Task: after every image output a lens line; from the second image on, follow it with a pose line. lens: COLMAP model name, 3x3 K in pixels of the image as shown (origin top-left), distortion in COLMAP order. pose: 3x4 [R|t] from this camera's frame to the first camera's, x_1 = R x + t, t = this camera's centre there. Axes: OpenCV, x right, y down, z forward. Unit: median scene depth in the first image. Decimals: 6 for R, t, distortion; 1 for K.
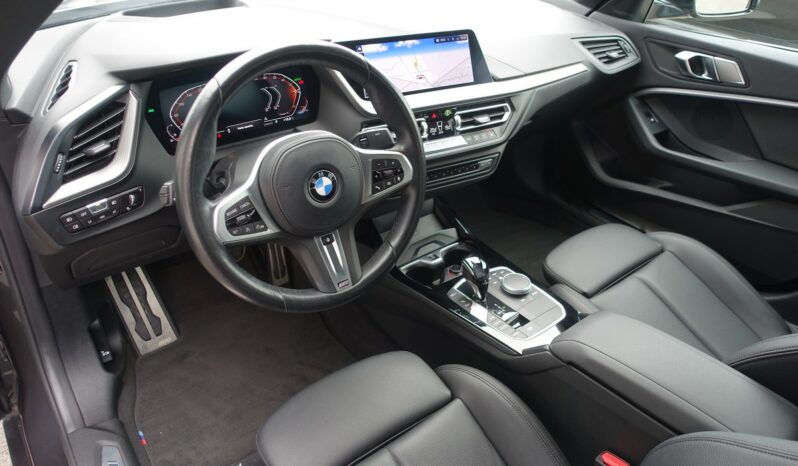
lens RADIAL K [[543.8, 0, 399.2], [0, 543.8, 226.8], [0, 0, 1]] dist [-0.003914, 0.001057]
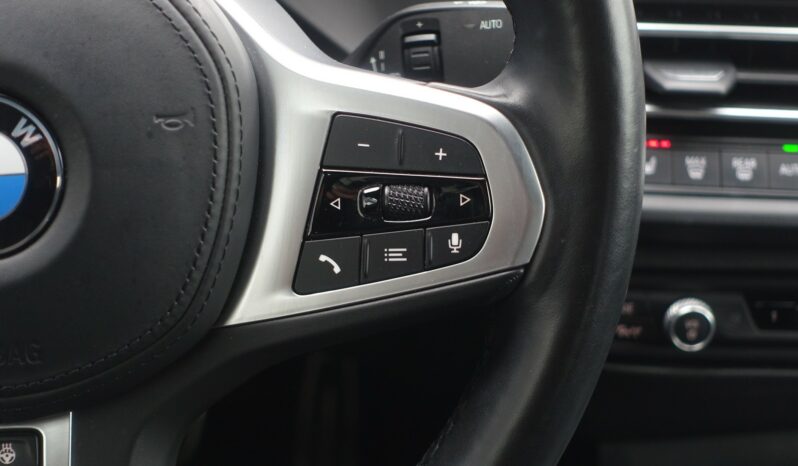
lens RADIAL K [[1582.3, 0, 398.4], [0, 1582.3, 232.5], [0, 0, 1]] dist [-0.106703, 0.000000]
pose [[0.876573, 0.204495, -0.435662, 0.169569], [-0.257534, 0.964035, -0.065664, -0.040259], [0.406566, 0.169757, 0.897712, 0.396315]]
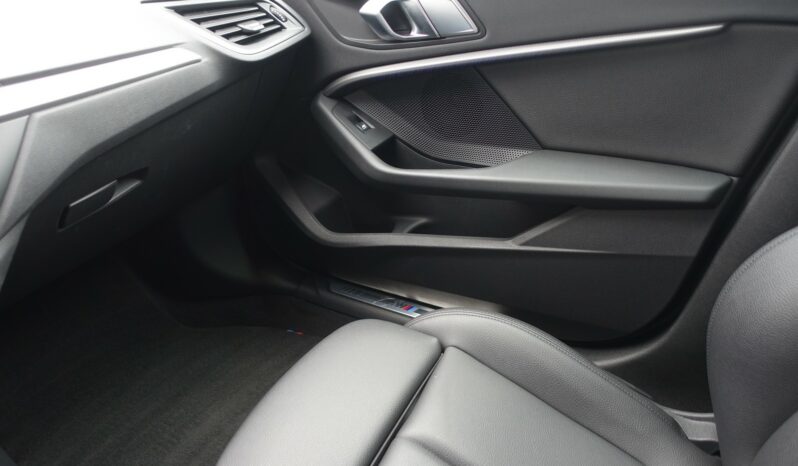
lens RADIAL K [[543.8, 0, 397.1], [0, 543.8, 230.9], [0, 0, 1]] dist [-0.003914, 0.001057]
pose [[0.901080, -0.279821, 0.331292, 0.373331], [0.301584, 0.953321, -0.015069, -0.095125], [-0.311611, 0.113491, 0.943408, 0.612177]]
